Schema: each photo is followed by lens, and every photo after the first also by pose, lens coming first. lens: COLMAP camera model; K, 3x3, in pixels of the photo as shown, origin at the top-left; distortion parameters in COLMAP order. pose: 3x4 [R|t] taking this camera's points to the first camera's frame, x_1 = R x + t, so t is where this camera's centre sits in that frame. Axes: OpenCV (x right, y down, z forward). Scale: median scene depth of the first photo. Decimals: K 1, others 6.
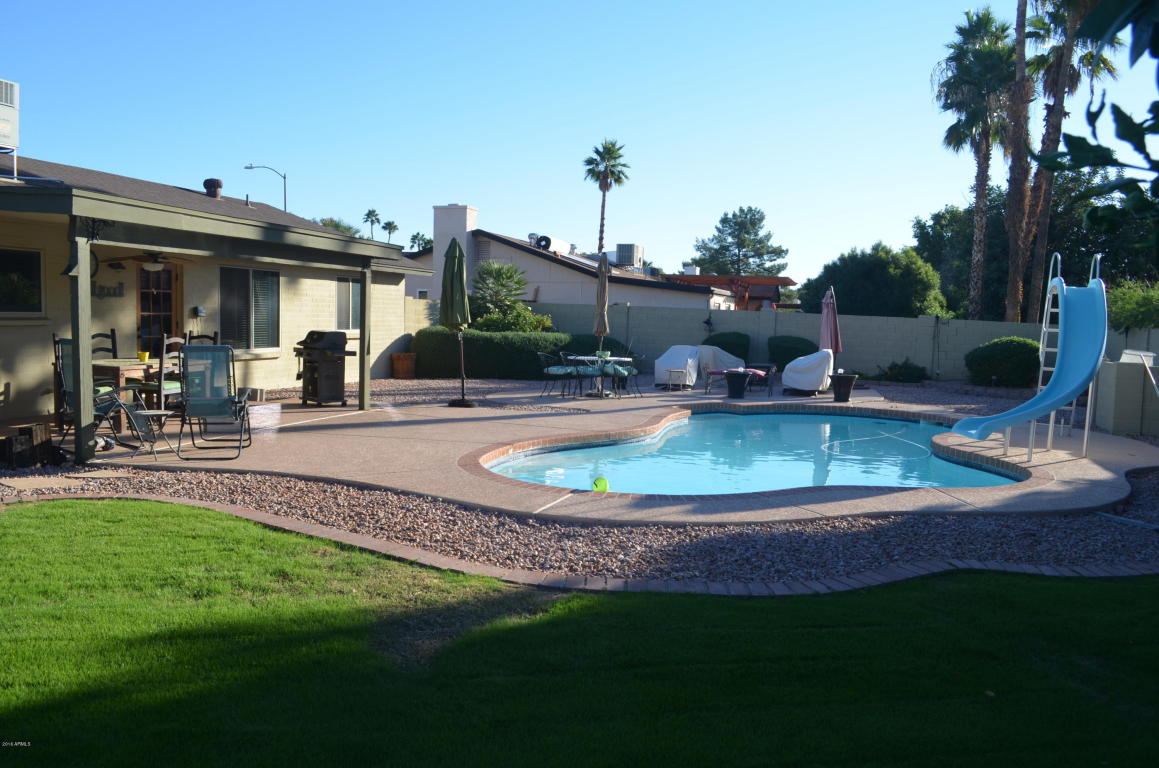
lens RADIAL K [[880.5, 0, 579.5], [0, 880.5, 384.0], [0, 0, 1]] dist [-0.083698, 0.006297]
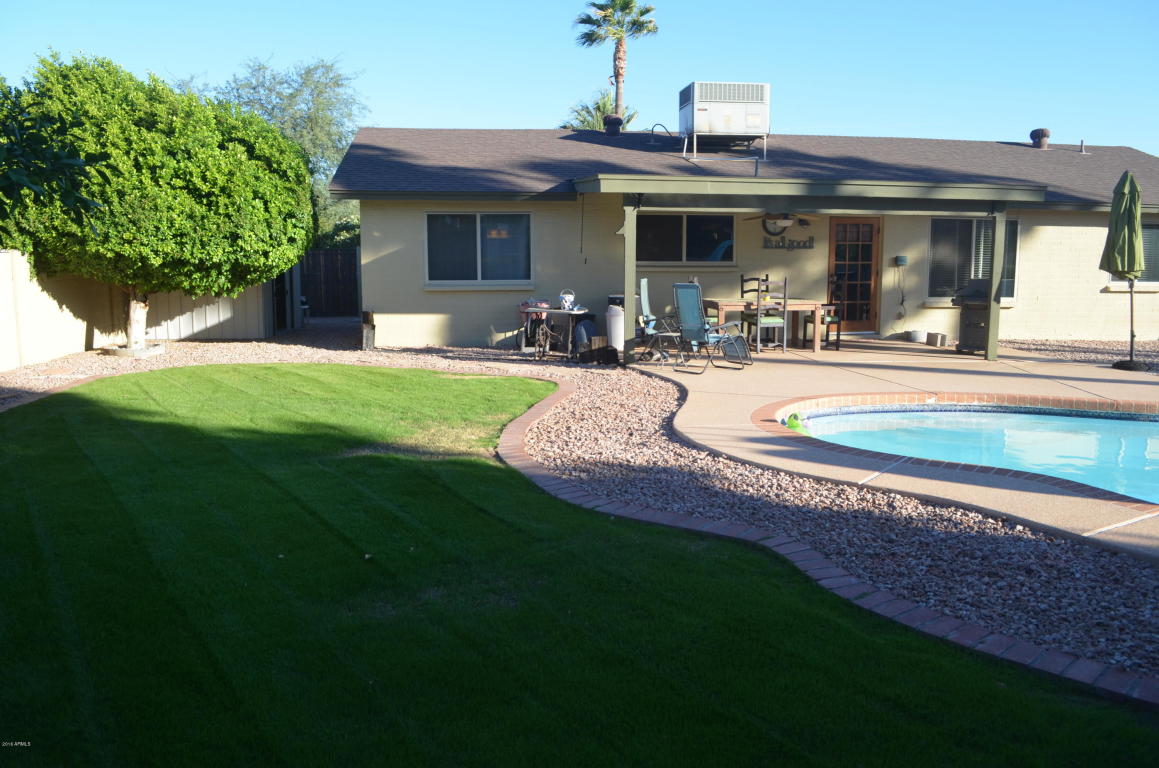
lens RADIAL K [[880.5, 0, 579.5], [0, 880.5, 384.0], [0, 0, 1]] dist [-0.083698, 0.006297]
pose [[0.410625, 0.102695, -0.906003, 0.463855], [-0.059212, 0.994543, 0.085894, 0.000707], [0.909880, 0.018376, 0.414465, 0.206790]]
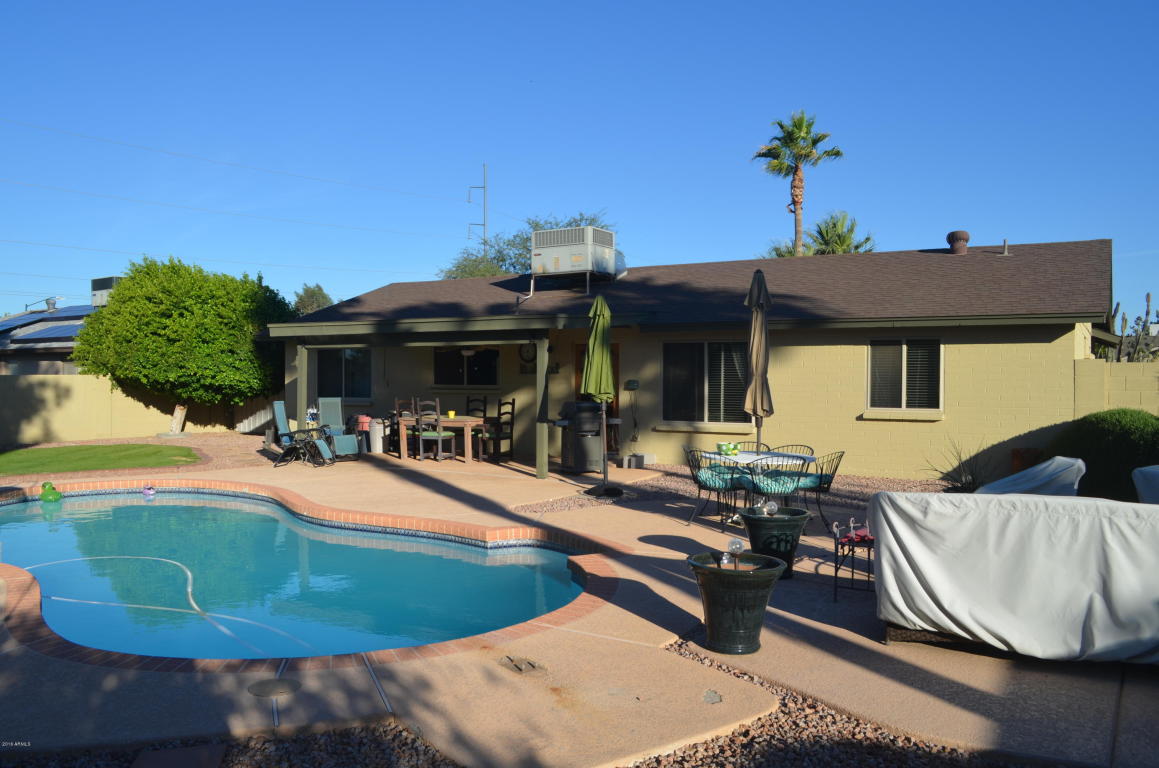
lens RADIAL K [[880.5, 0, 579.5], [0, 880.5, 384.0], [0, 0, 1]] dist [-0.083698, 0.006297]
pose [[-0.202075, -0.020085, -0.979164, 0.795308], [-0.084800, 0.996394, -0.002938, -0.085594], [0.975692, 0.082439, -0.203049, 1.326723]]
